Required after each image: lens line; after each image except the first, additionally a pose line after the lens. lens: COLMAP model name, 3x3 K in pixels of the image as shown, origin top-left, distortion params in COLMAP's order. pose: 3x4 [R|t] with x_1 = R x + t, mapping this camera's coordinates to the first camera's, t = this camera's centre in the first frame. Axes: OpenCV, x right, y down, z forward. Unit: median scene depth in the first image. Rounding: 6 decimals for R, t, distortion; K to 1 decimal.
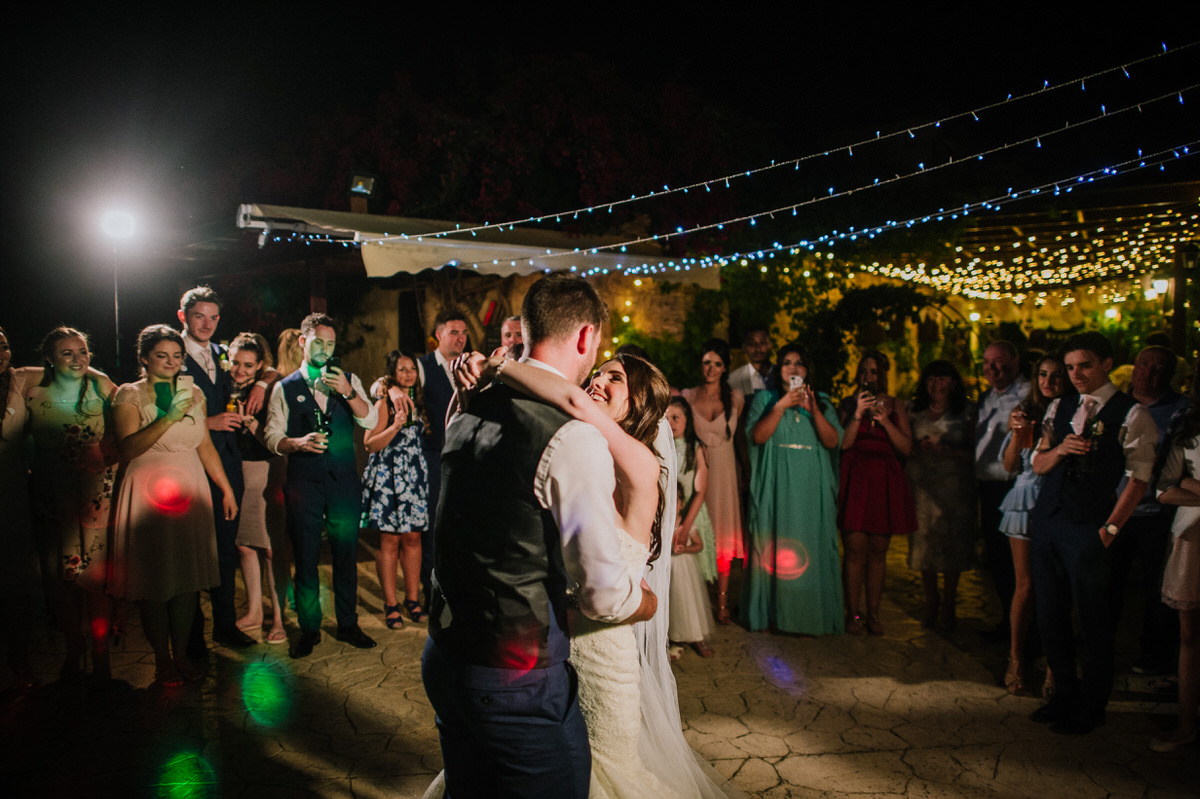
lens RADIAL K [[816.0, 0, 595.1], [0, 816.0, 388.9], [0, 0, 1]] dist [-0.036902, 0.005890]
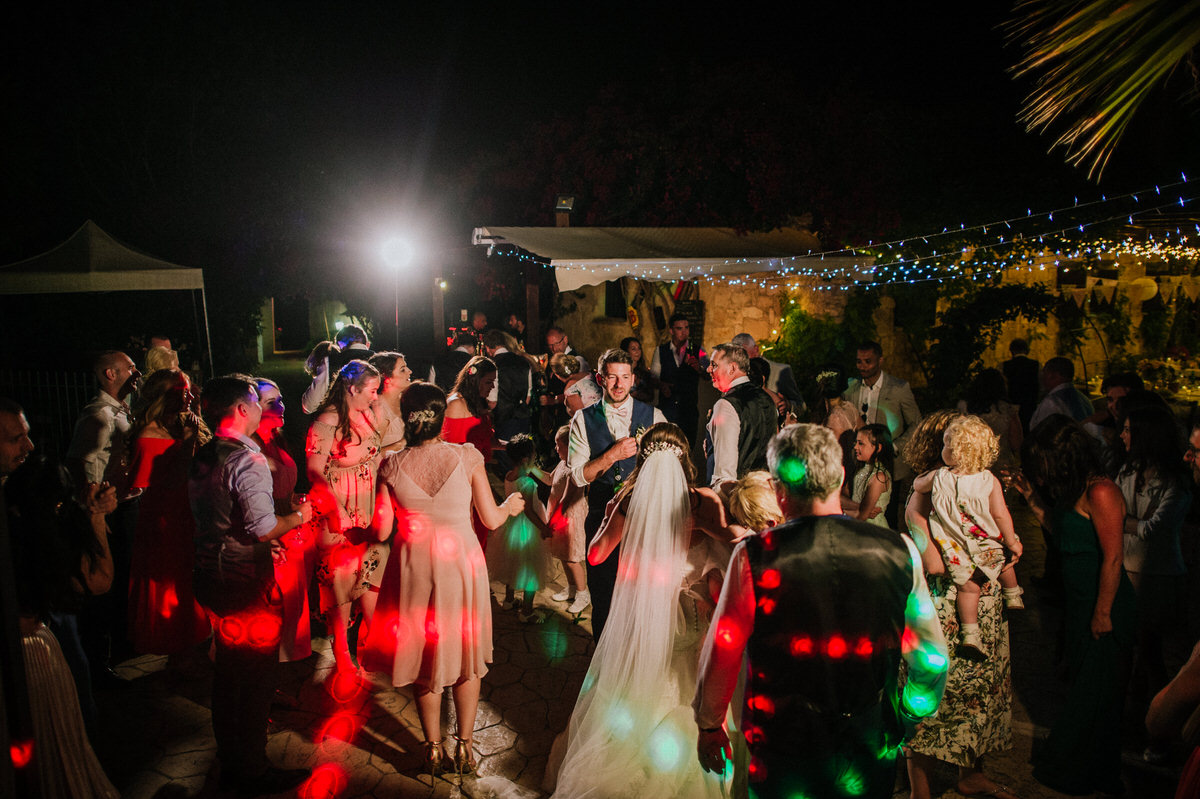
lens RADIAL K [[816.0, 0, 596.0], [0, 816.0, 397.2], [0, 0, 1]] dist [-0.036902, 0.005890]
pose [[0.961670, 0.051669, -0.269297, 0.124451], [-0.027032, 0.995167, 0.094408, -0.075846], [0.272873, -0.083510, 0.958419, -0.244200]]
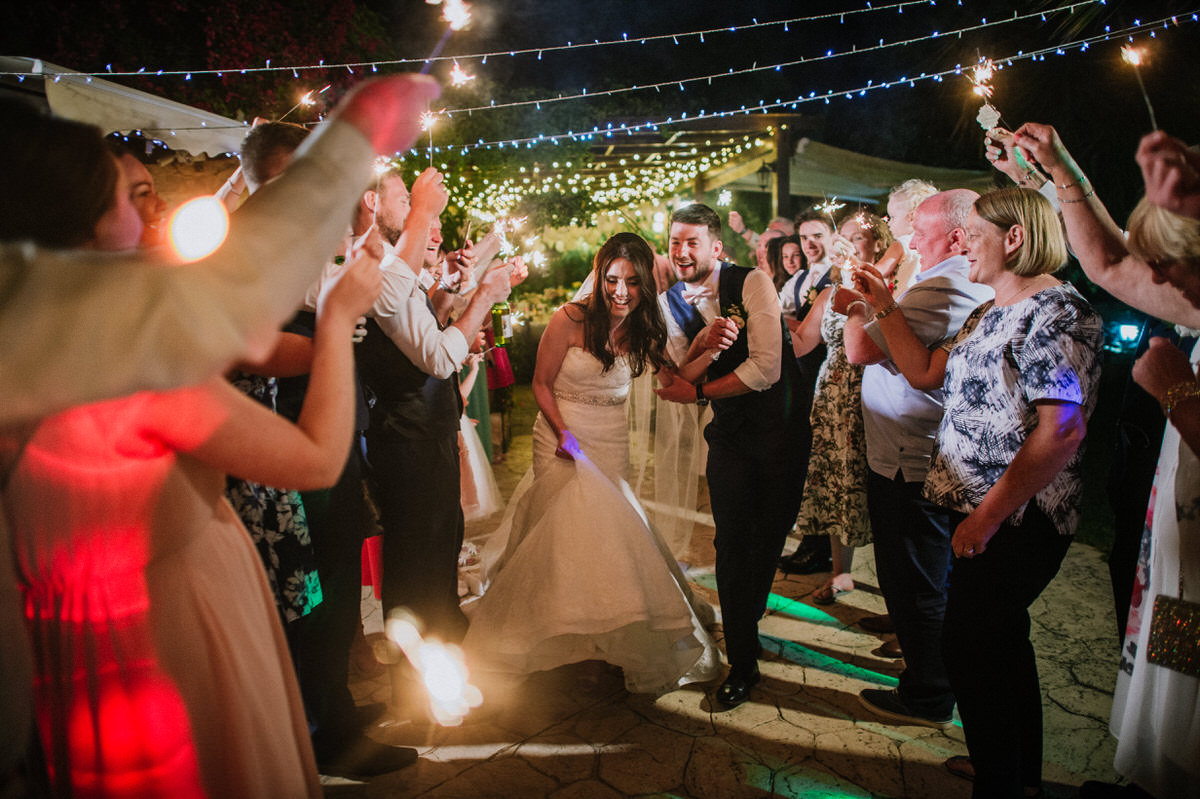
lens RADIAL K [[816.0, 0, 601.2], [0, 816.0, 397.8], [0, 0, 1]] dist [-0.036902, 0.005890]
pose [[0.789580, -0.111674, 0.603400, -0.282161], [0.058017, 0.992482, 0.107765, 0.026389], [-0.610898, -0.050081, 0.790124, 0.167191]]
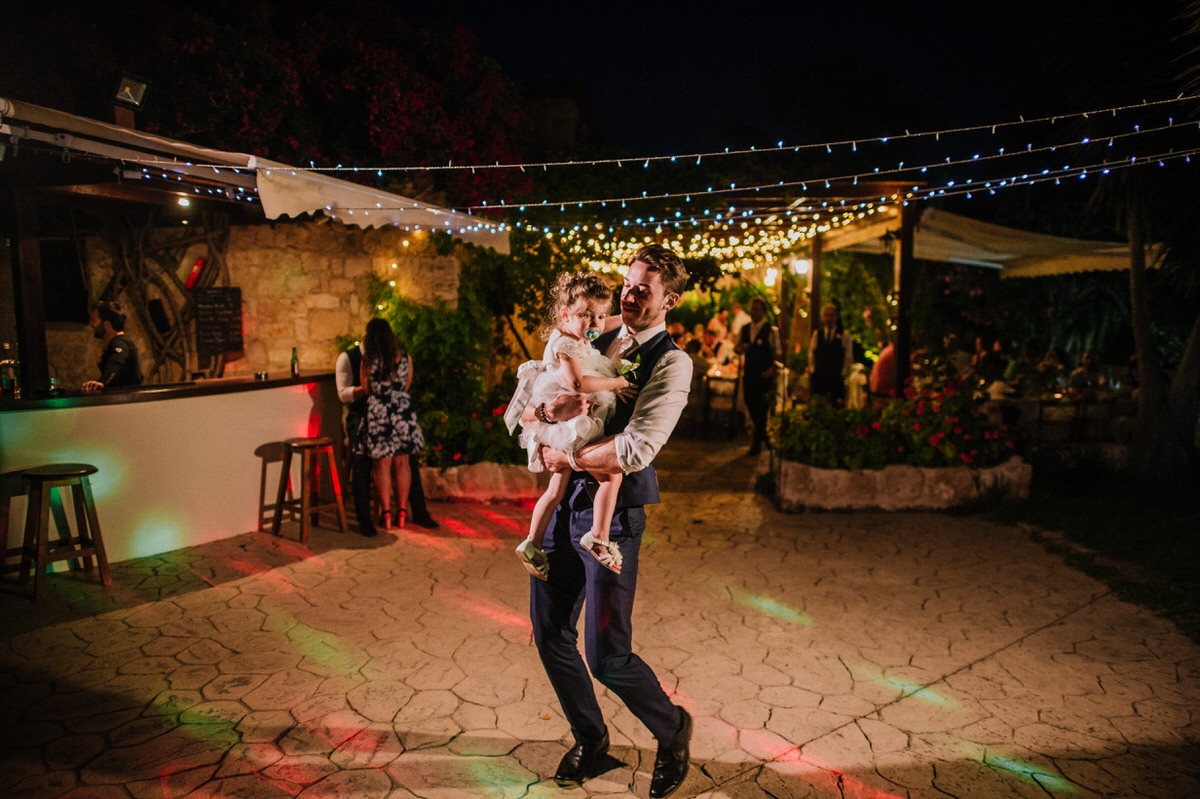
lens RADIAL K [[816.0, 0, 599.7], [0, 816.0, 398.7], [0, 0, 1]] dist [-0.036902, 0.005890]
pose [[0.860207, -0.045640, 0.507899, -0.323954], [0.020833, 0.998301, 0.054423, -0.004512], [-0.509520, -0.036234, 0.859696, 0.160457]]
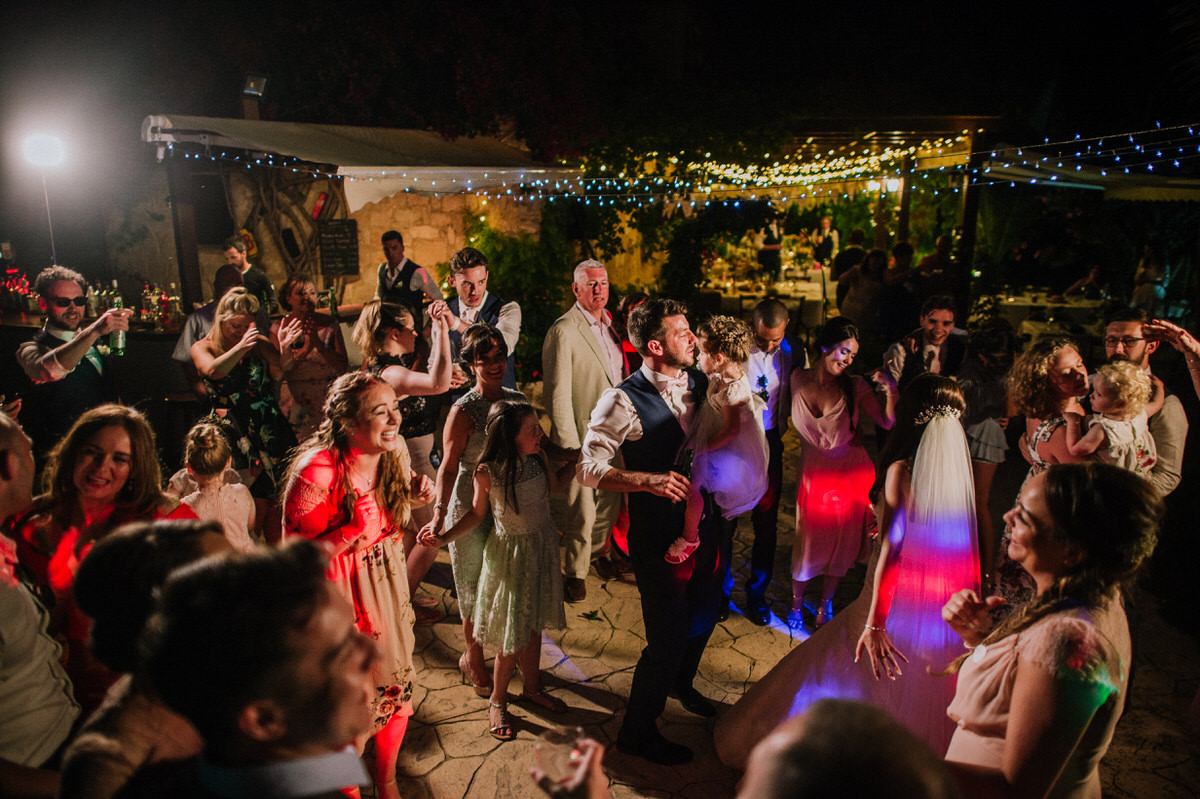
lens RADIAL K [[816.0, 0, 597.5], [0, 816.0, 398.5], [0, 0, 1]] dist [-0.036902, 0.005890]
pose [[0.930650, -0.077809, 0.357543, -0.298456], [0.008397, 0.981414, 0.191718, -0.084194], [-0.365816, -0.175420, 0.914006, -0.021474]]
